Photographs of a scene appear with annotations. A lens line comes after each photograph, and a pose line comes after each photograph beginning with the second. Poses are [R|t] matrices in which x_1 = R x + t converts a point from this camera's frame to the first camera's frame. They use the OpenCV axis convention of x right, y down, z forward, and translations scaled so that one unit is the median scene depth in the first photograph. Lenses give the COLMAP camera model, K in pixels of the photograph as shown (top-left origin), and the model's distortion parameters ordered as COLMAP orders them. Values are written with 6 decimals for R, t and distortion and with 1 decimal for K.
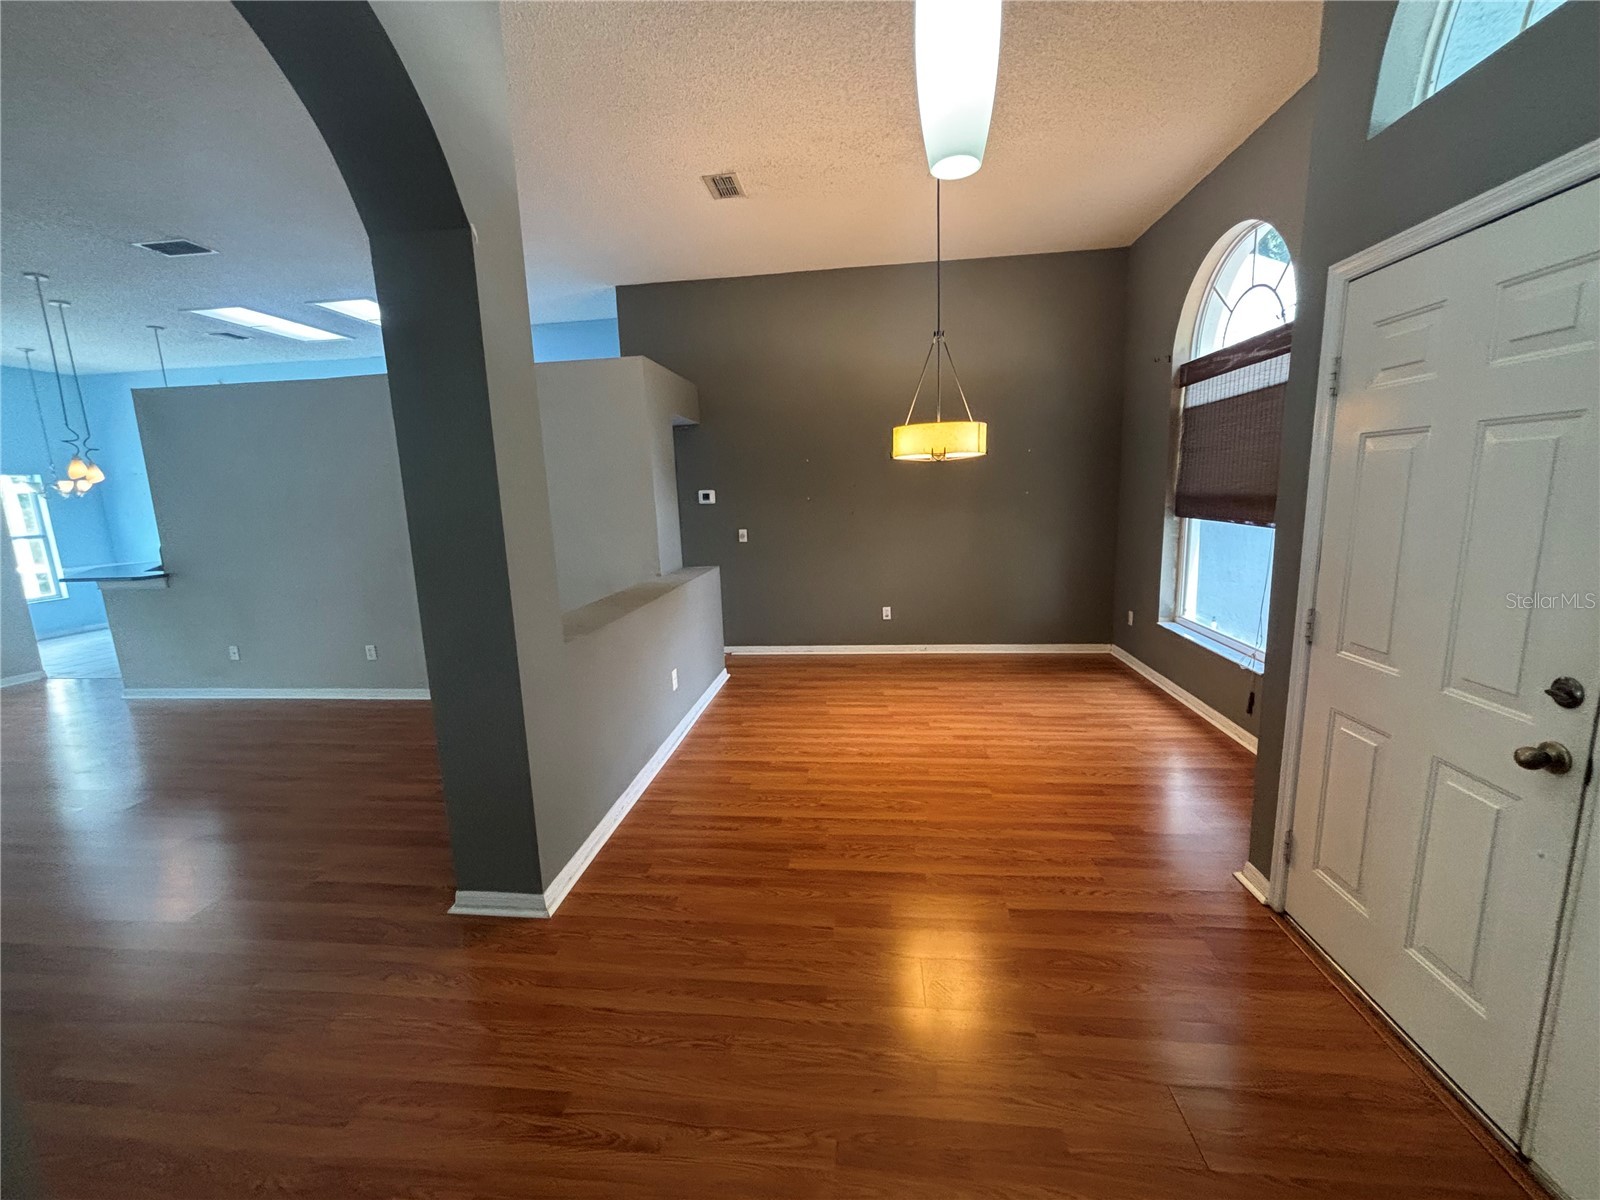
lens RADIAL K [[643.3, 0, 792.4], [0, 643.3, 596.3], [0, 0, 1]] dist [-0.000396, -0.000100]
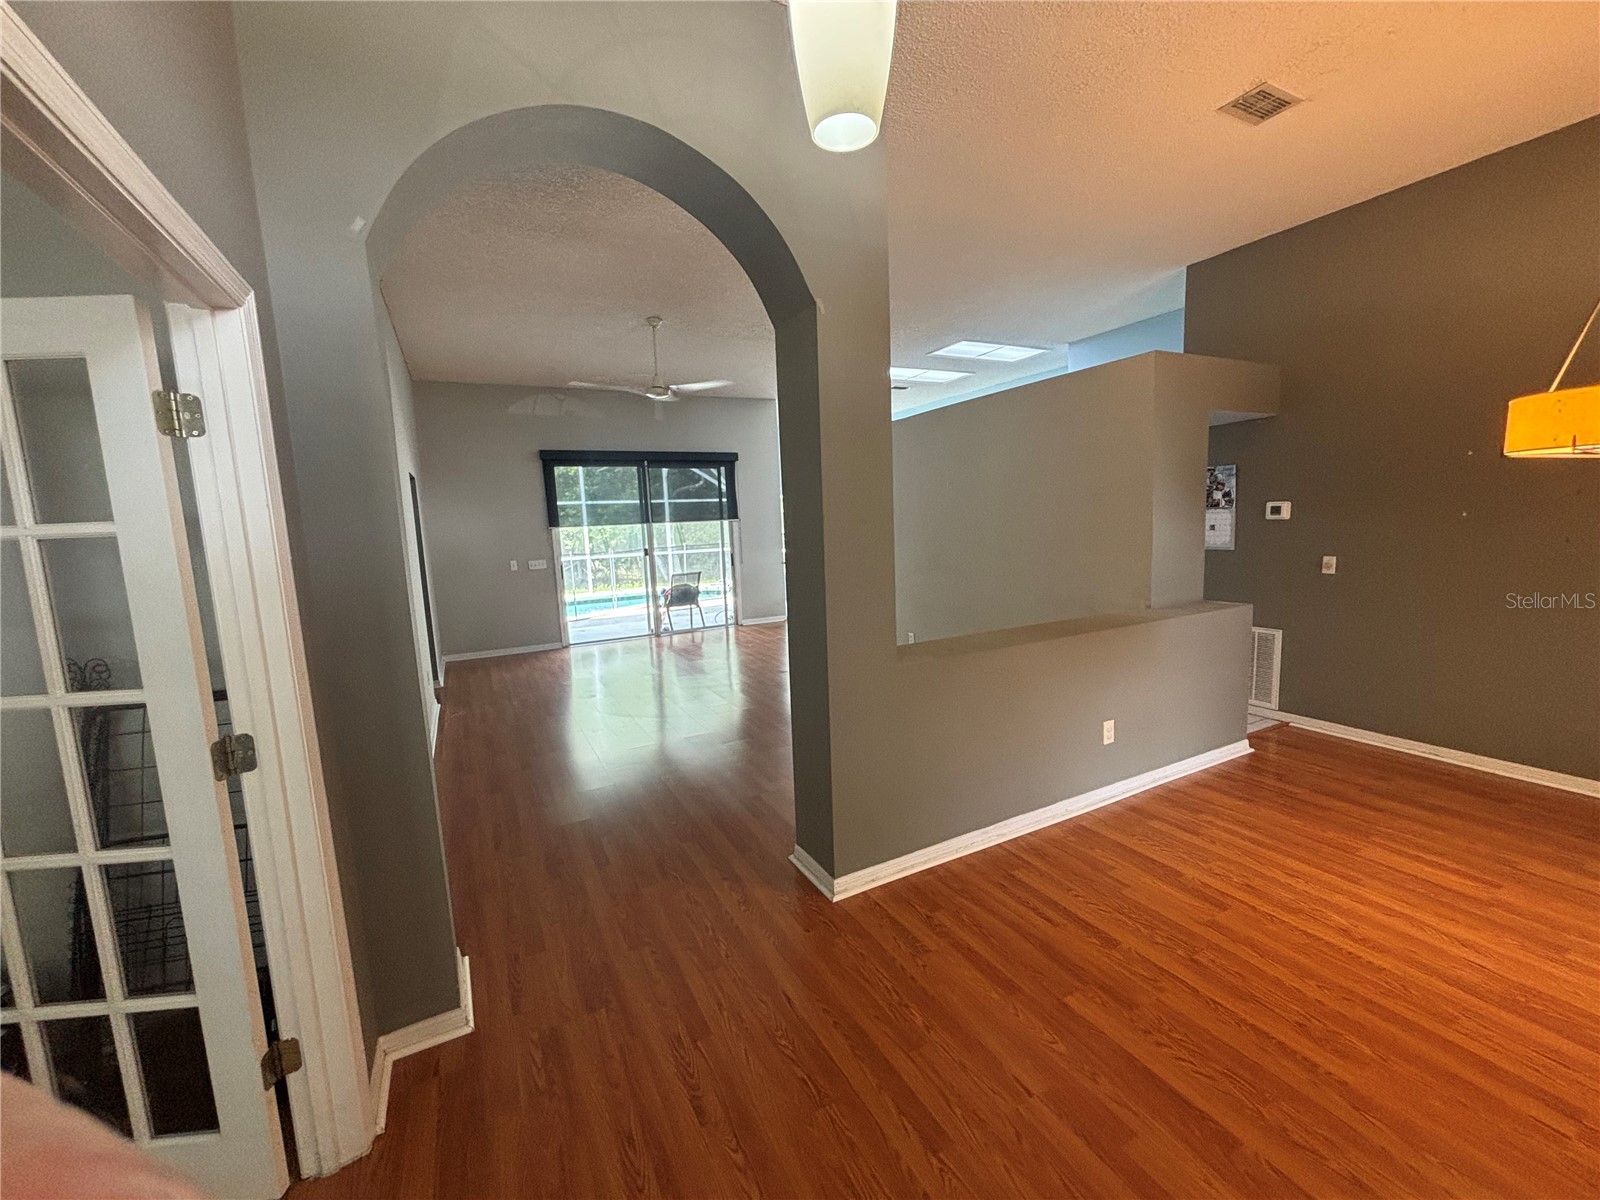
lens RADIAL K [[643.3, 0, 792.1], [0, 643.3, 590.6], [0, 0, 1]] dist [-0.000396, -0.000100]
pose [[0.559535, 0.106469, -0.821940, 0.263770], [-0.116237, 0.991994, 0.049368, -0.048832], [0.820615, 0.067917, 0.567431, 0.164025]]
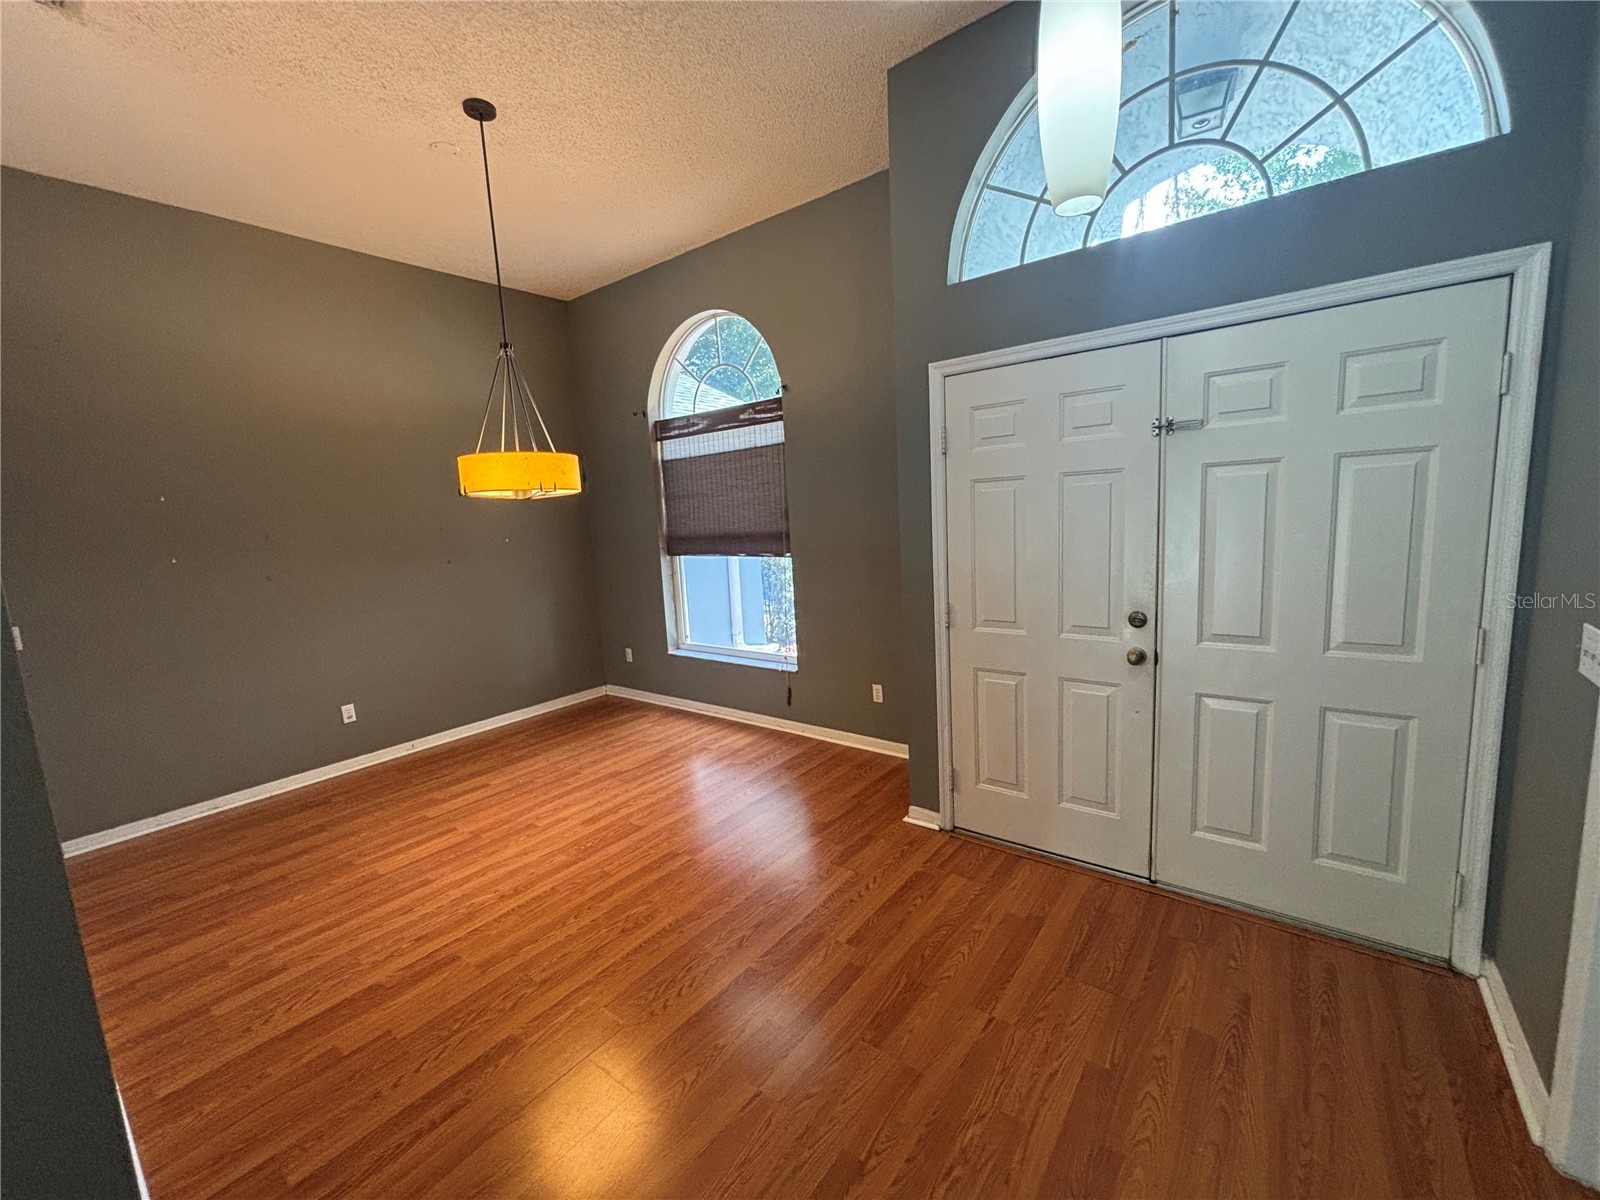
lens RADIAL K [[643.3, 0, 795.6], [0, 643.3, 599.6], [0, 0, 1]] dist [-0.000396, -0.000100]
pose [[0.515035, -0.111325, 0.849909, -0.279959], [0.177051, 0.983965, 0.021594, -0.038946], [-0.838685, 0.139355, 0.526487, 0.271538]]
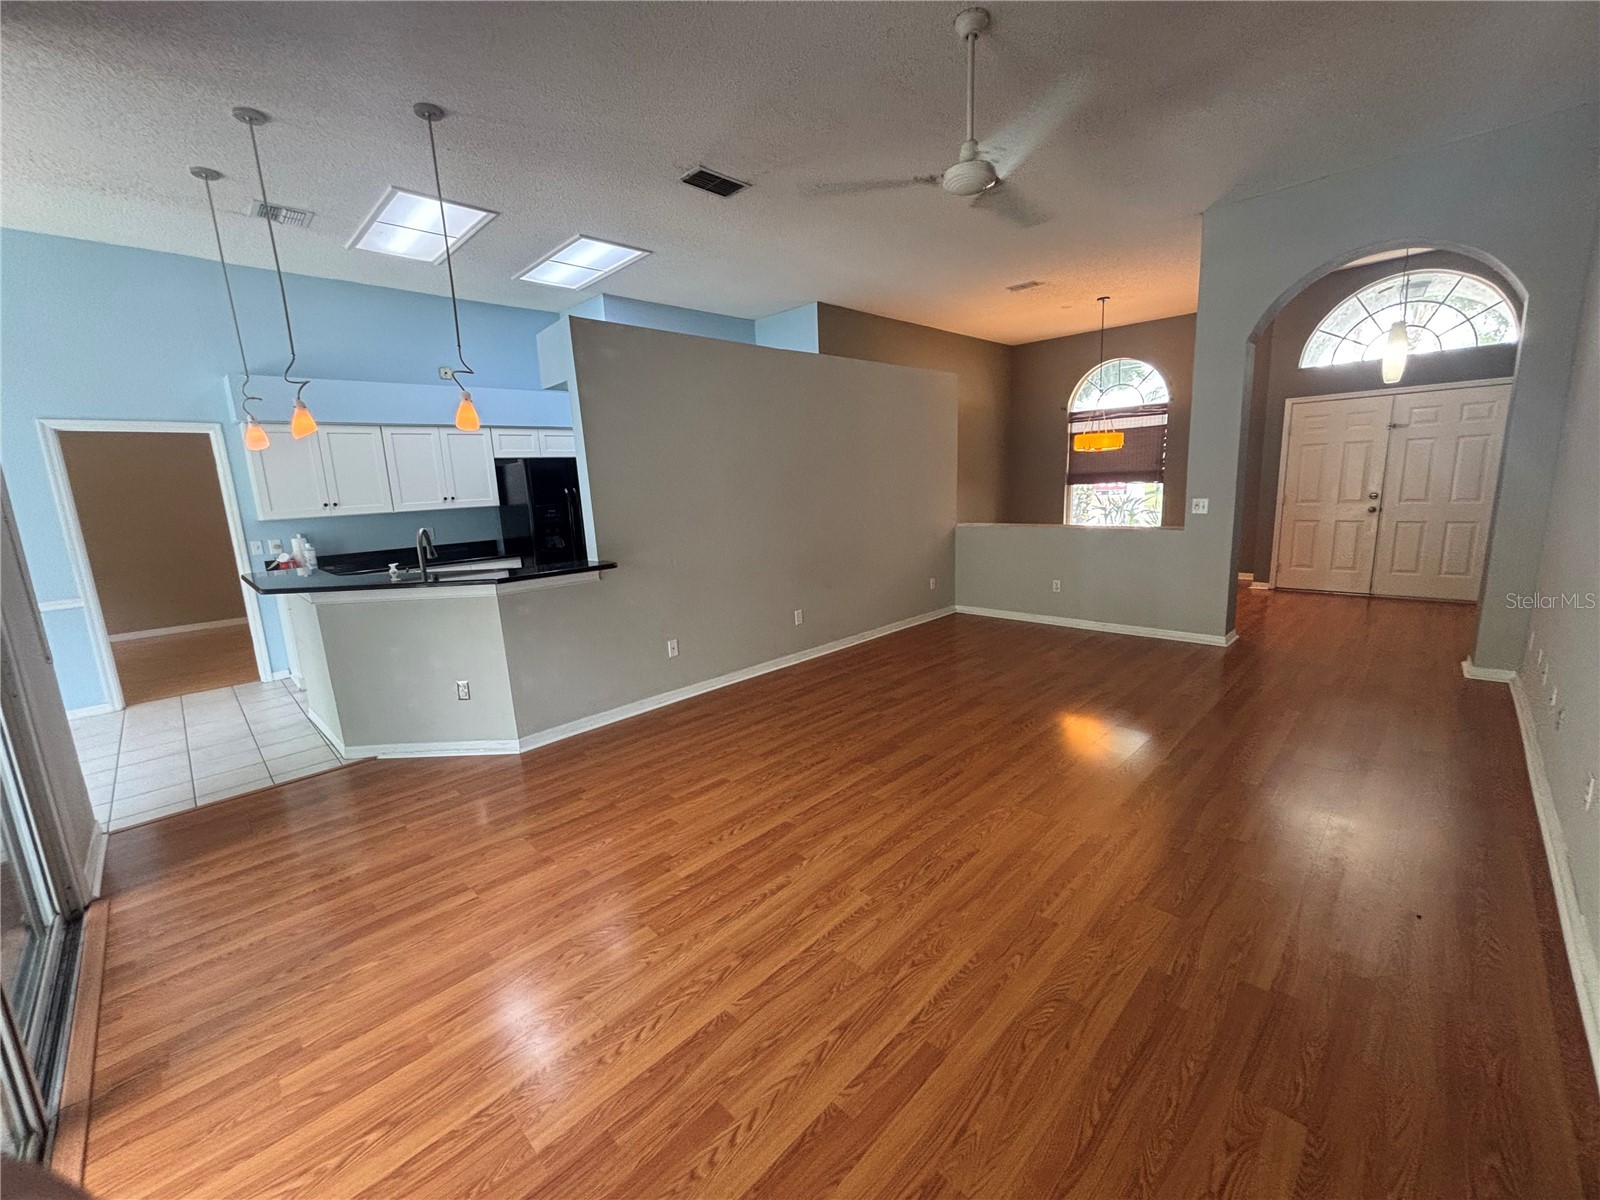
lens RADIAL K [[643.3, 0, 787.7], [0, 643.3, 599.9], [0, 0, 1]] dist [-0.000396, -0.000100]
pose [[0.627233, -0.133200, 0.767357, -1.862625], [0.148127, 0.987685, 0.050368, 0.006073], [-0.764616, 0.082074, 0.639239, 0.440554]]
